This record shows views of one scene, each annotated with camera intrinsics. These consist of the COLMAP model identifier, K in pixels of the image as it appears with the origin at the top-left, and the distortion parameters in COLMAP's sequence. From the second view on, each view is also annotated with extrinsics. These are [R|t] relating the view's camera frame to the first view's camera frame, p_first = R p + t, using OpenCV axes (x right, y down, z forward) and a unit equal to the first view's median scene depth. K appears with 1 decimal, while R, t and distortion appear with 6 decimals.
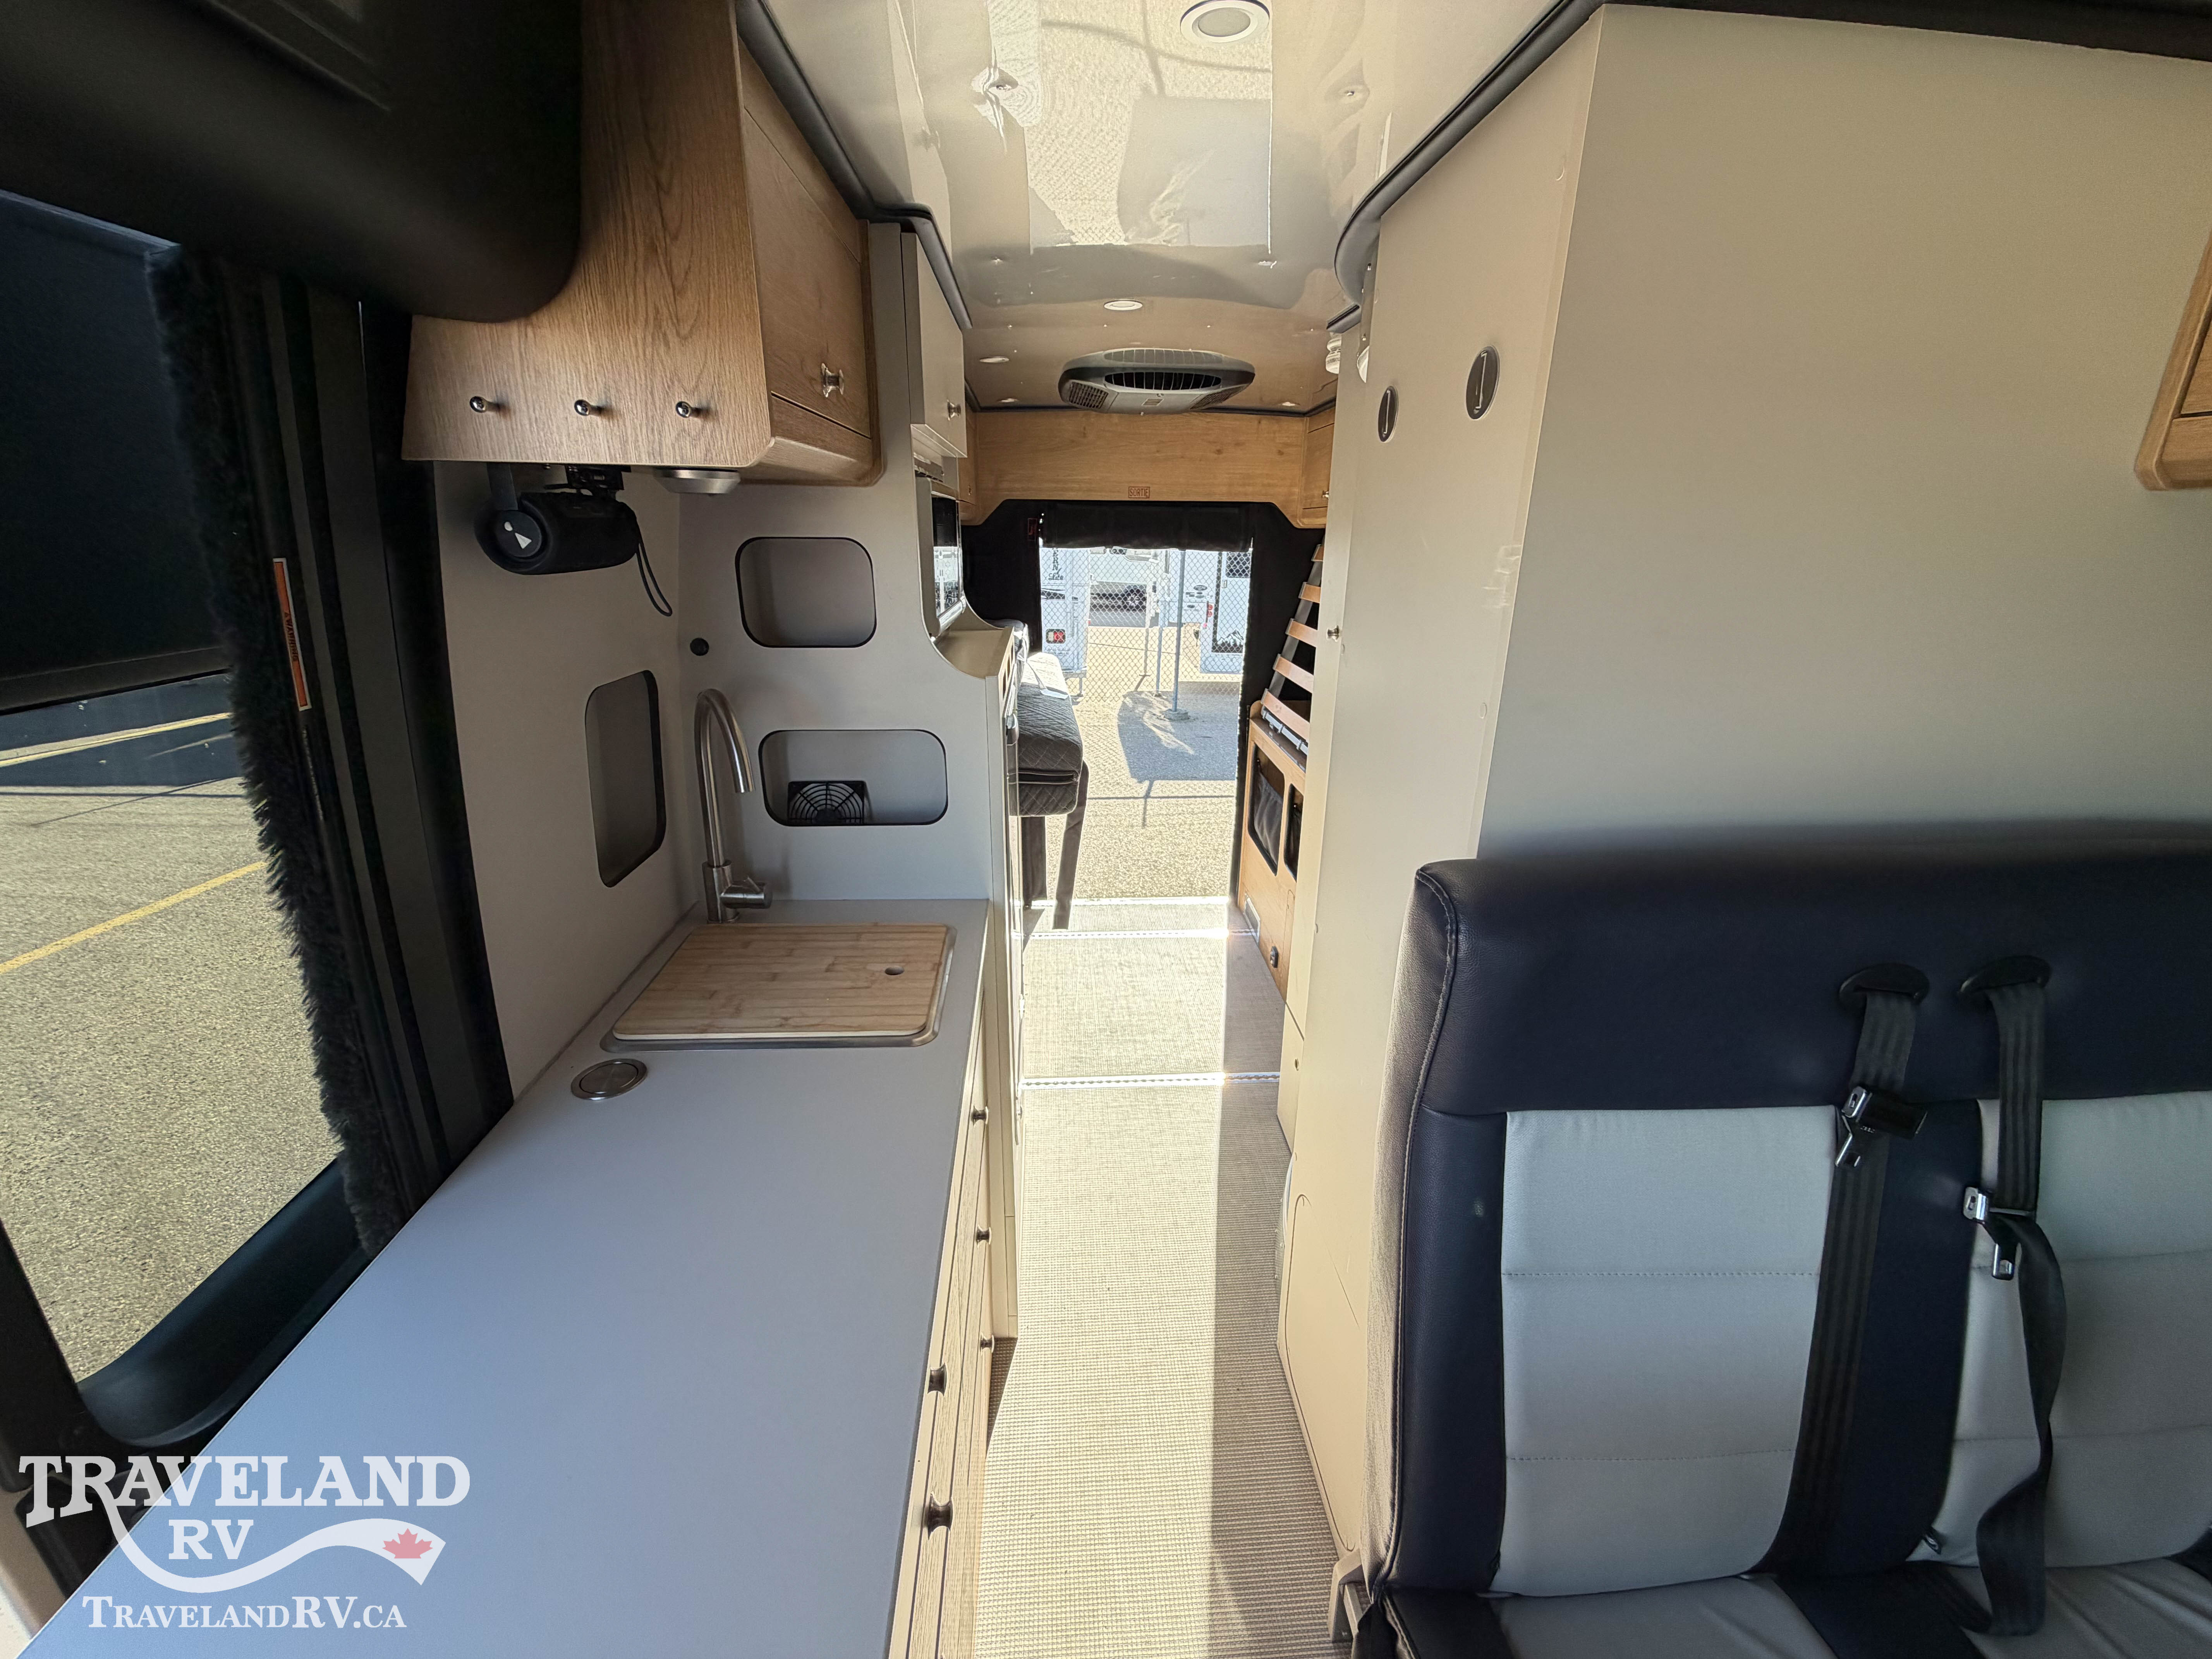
lens RADIAL K [[879.8, 0, 1098.4], [0, 879.8, 832.5], [0, 0, 1]] dist [-0.000752, -0.000022]
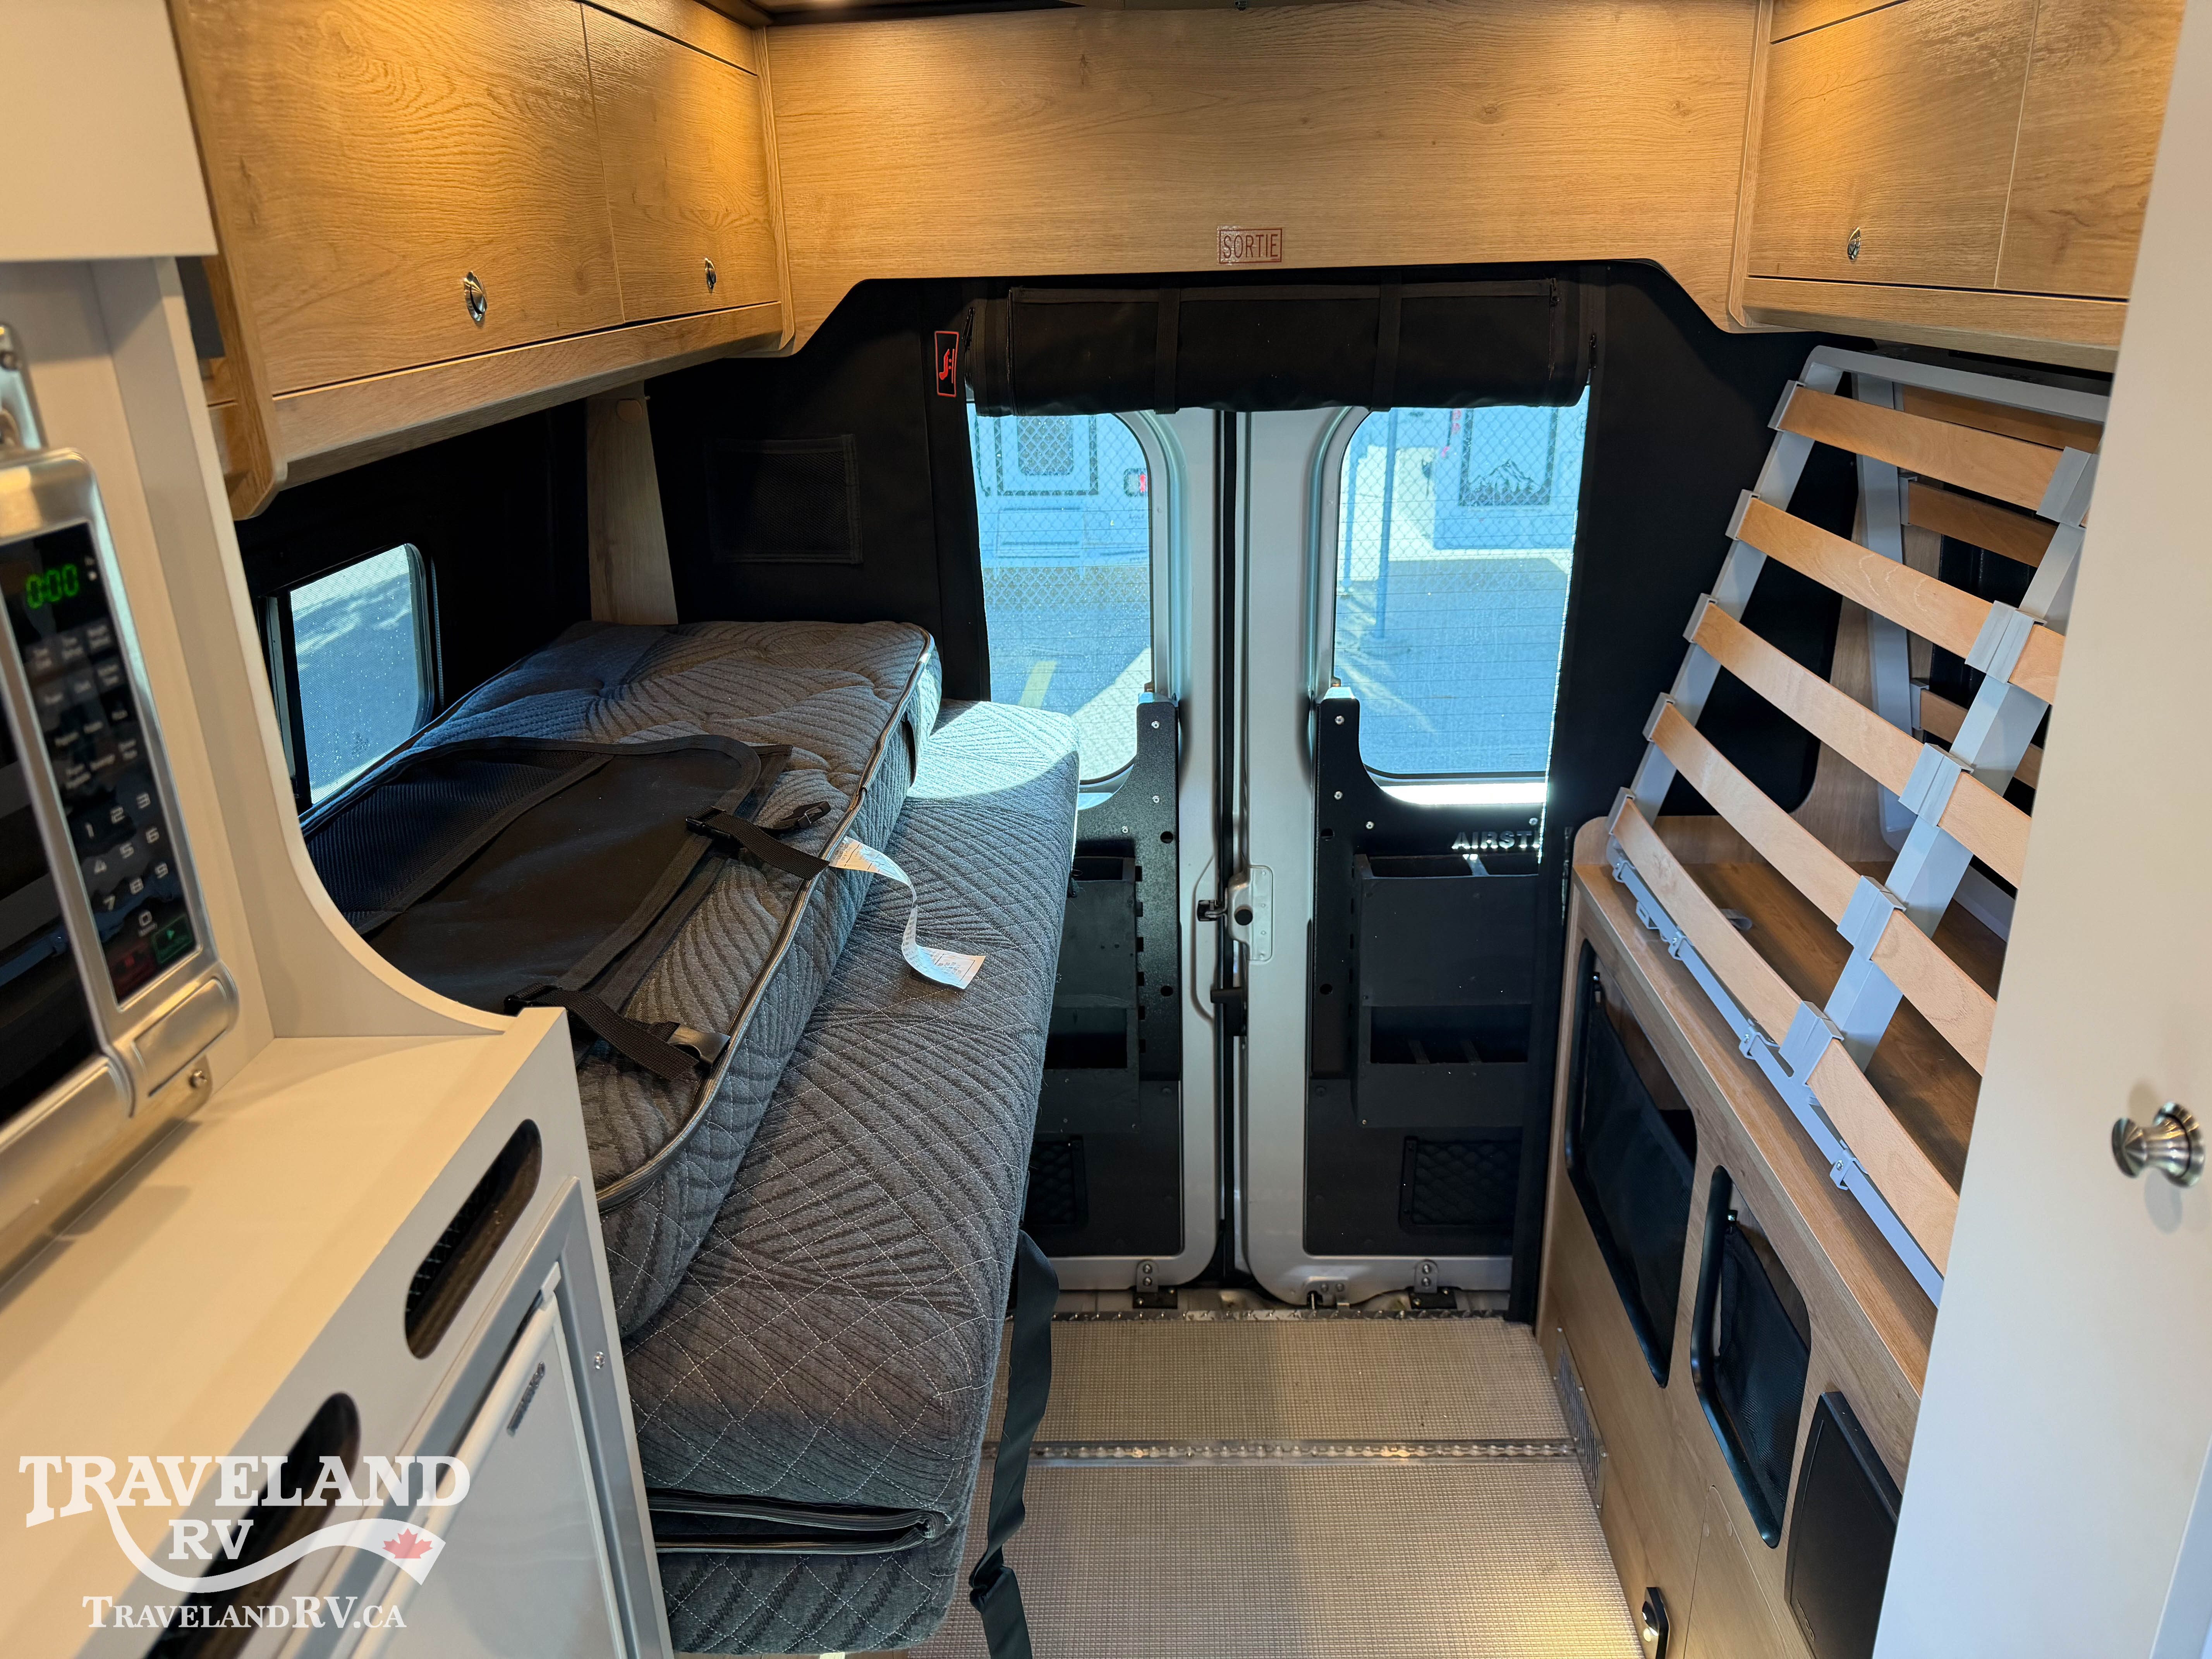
lens RADIAL K [[1575.5, 0, 1097.2], [0, 1575.5, 808.4], [0, 0, 1]] dist [0.010547, -0.021424]
pose [[0.995403, -0.001092, -0.095774, 0.133391], [0.001990, 0.999955, 0.009280, -0.516333], [0.095759, -0.009428, 0.995360, 1.141008]]
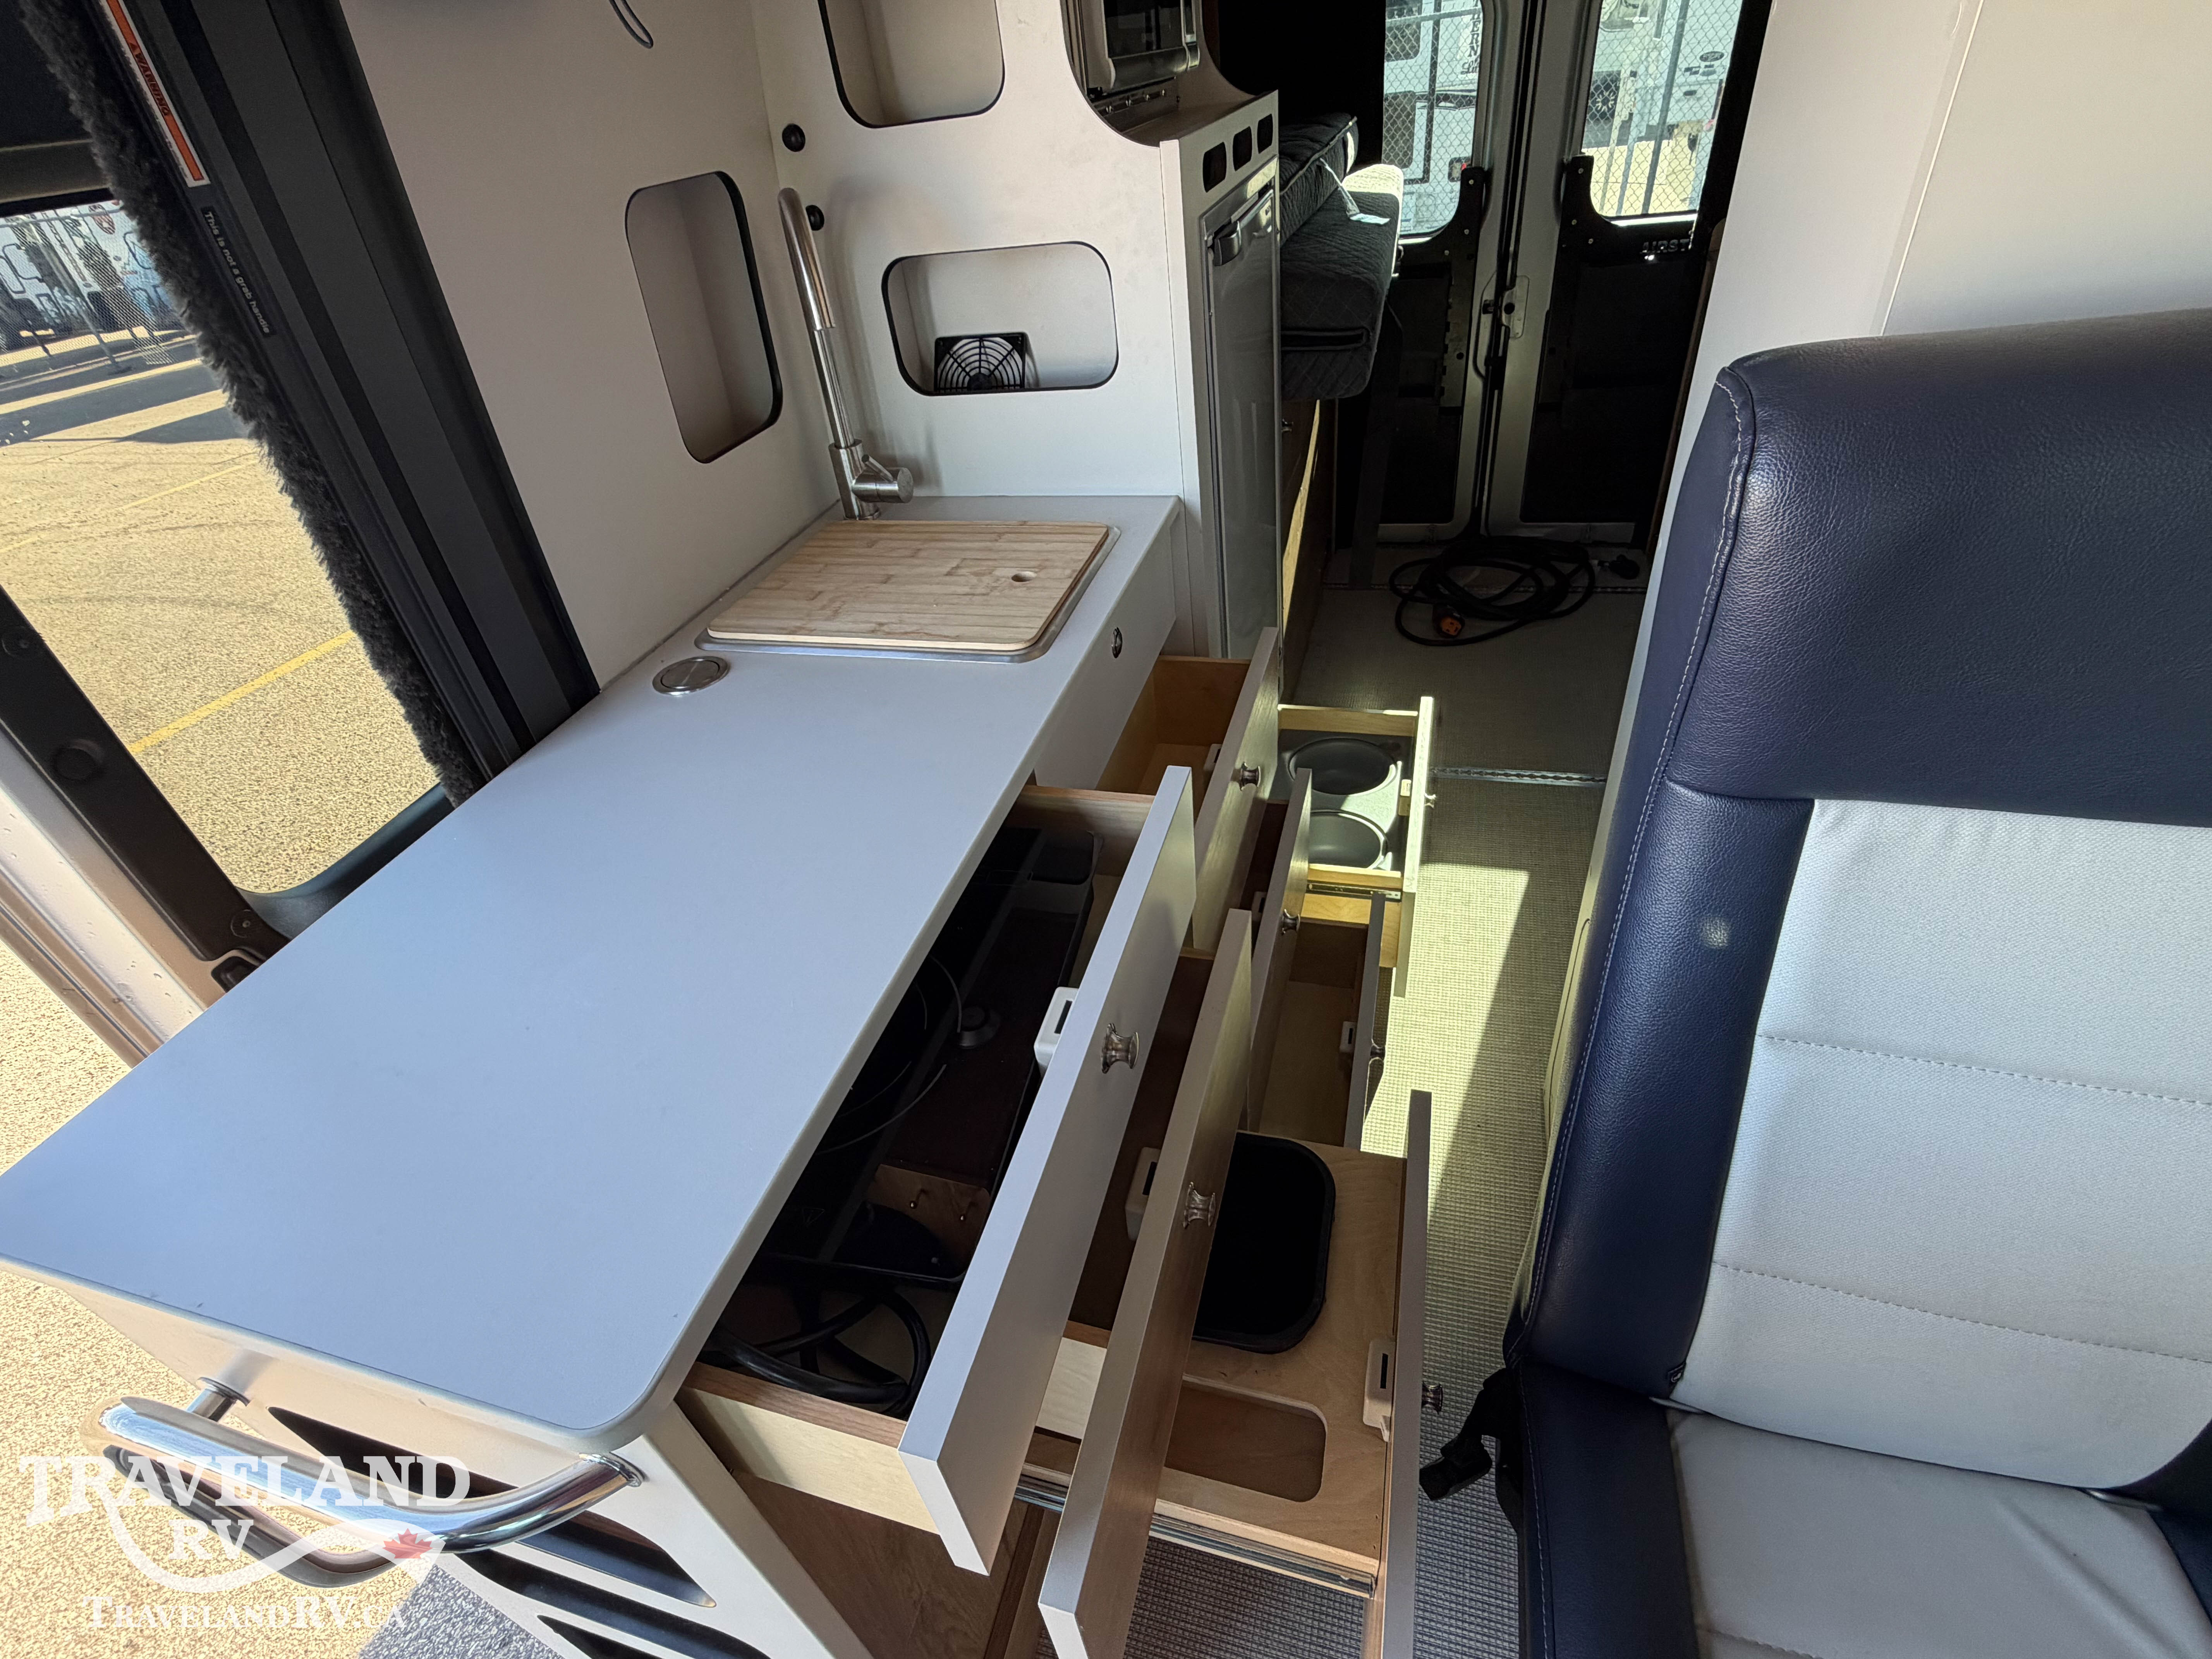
lens RADIAL K [[1032.2, 0, 1098.2], [0, 1032.2, 832.5], [0, 0, 1]] dist [0.002001, -0.001422]
pose [[0.934256, 0.110217, -0.339142, 0.191104], [0.006112, 0.945949, 0.324258, 0.082028], [0.356550, -0.305013, 0.883085, 0.146165]]
